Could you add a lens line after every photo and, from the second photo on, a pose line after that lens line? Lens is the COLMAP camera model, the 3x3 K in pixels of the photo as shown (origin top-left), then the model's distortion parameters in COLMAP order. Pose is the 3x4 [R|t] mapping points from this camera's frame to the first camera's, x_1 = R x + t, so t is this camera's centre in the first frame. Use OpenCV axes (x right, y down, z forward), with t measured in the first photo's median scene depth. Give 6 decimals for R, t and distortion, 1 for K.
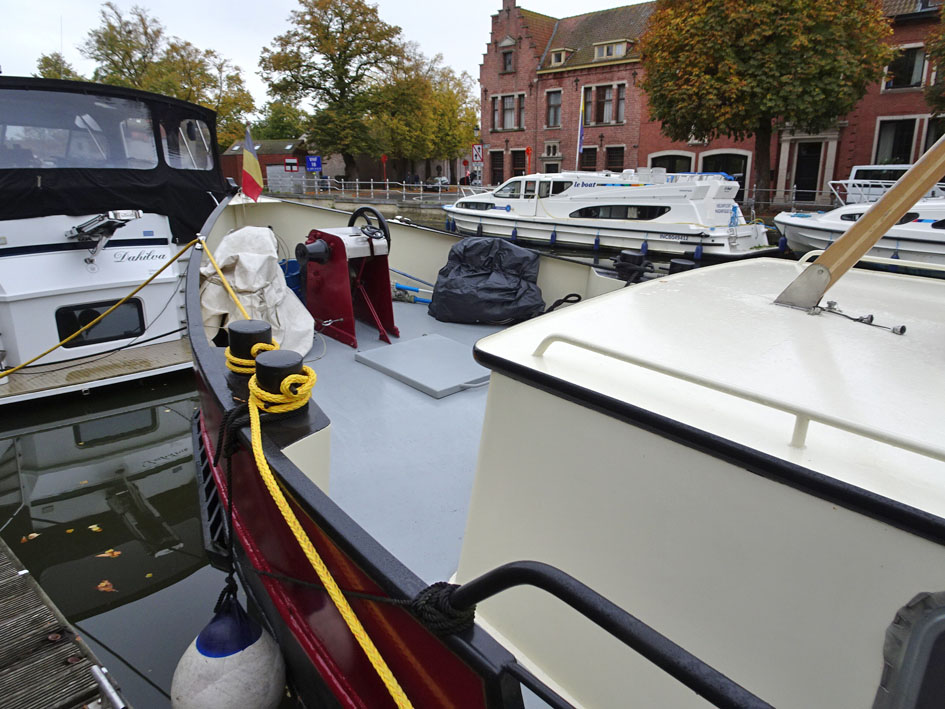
lens RADIAL K [[681.6, 0, 473.8], [0, 681.6, 357.0], [0, 0, 1]] dist [0.008655, 0.005187]
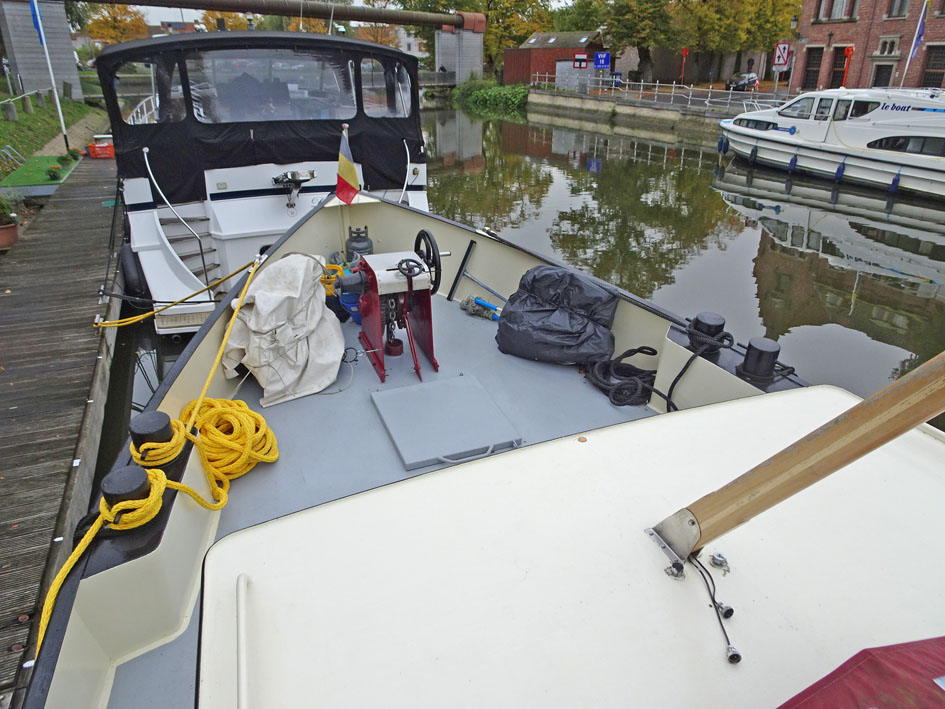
lens RADIAL K [[681.6, 0, 473.8], [0, 681.6, 357.0], [0, 0, 1]] dist [0.008655, 0.005187]
pose [[0.911984, 0.171642, -0.372591, 0.030060], [-0.114324, 0.978617, 0.170991, -0.022532], [0.393974, -0.113345, 0.912106, 0.013796]]
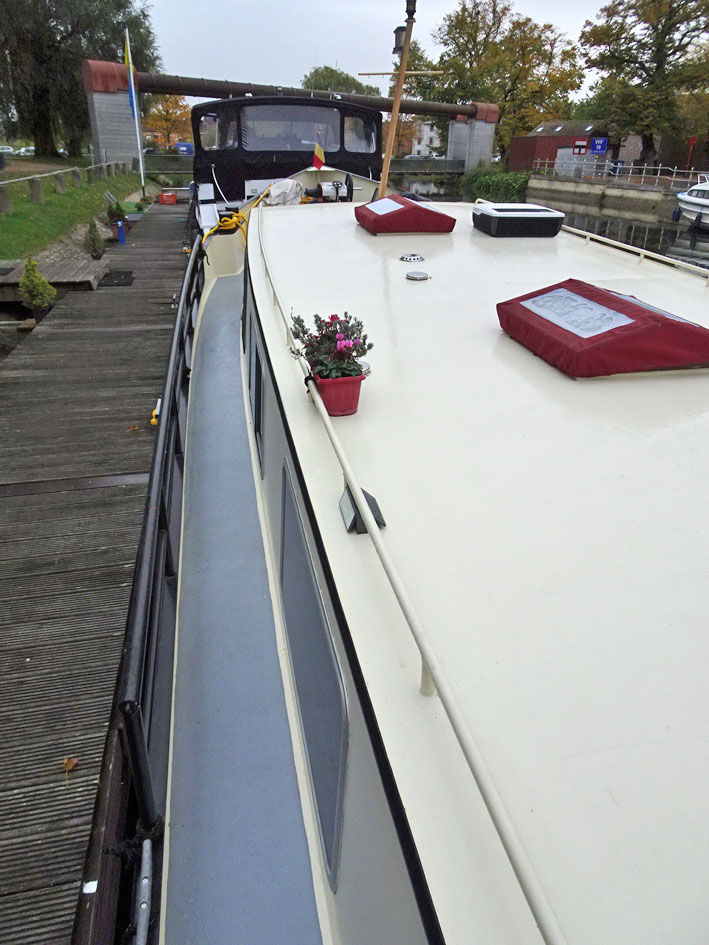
lens RADIAL K [[672.0, 0, 352.6], [0, 672.0, 467.7], [0, 0, 1]] dist [0.019793, -0.007059]
pose [[0.814706, 0.259709, -0.518465, 0.117681], [-0.168388, 0.961528, 0.217047, 0.019253], [0.554888, -0.089527, 0.827094, -0.077657]]
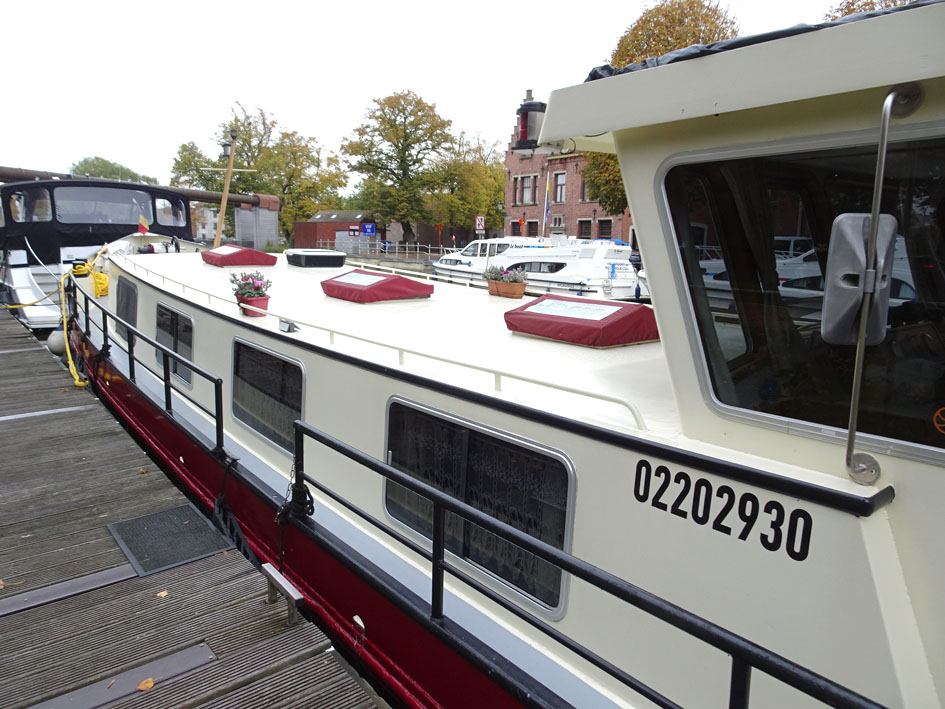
lens RADIAL K [[672.0, 0, 461.0], [0, 672.0, 352.3], [0, 0, 1]] dist [0.019793, -0.007059]
pose [[0.985687, 0.045166, -0.162424, 0.139315], [-0.061457, 0.993413, -0.096715, 0.041210], [0.156985, 0.105313, 0.981970, -0.134816]]
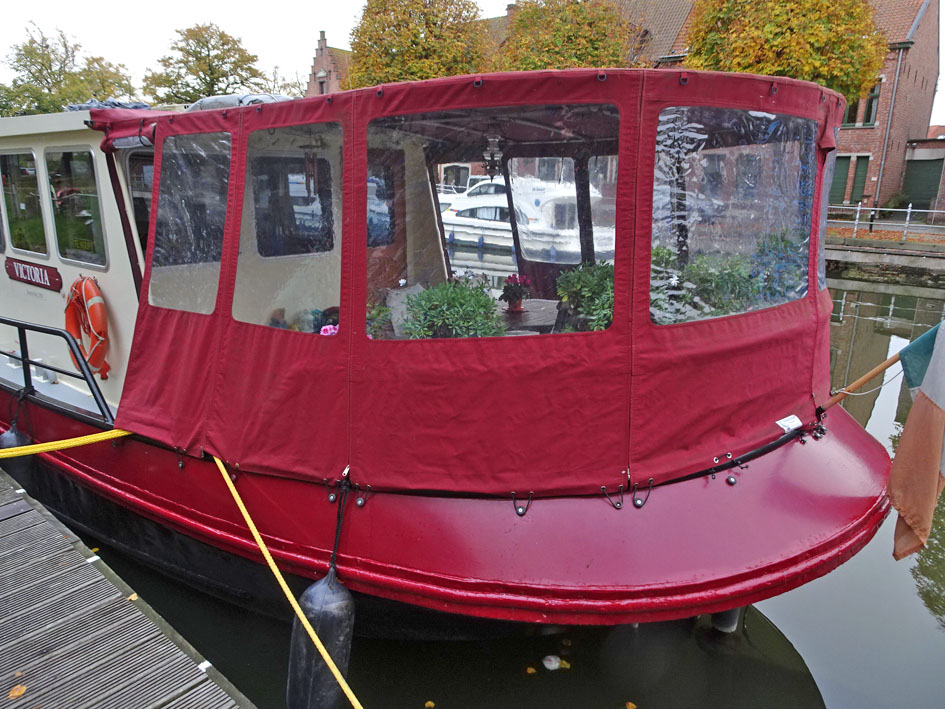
lens RADIAL K [[660.9, 0, 472.5], [0, 660.9, 354.5], [0, 0, 1]] dist [0.004757, -0.003998]
pose [[0.998419, 0.011086, 0.055109, 0.257788], [-0.010879, 0.999933, -0.004063, 0.064608], [-0.055150, 0.003457, 0.998472, -0.242987]]
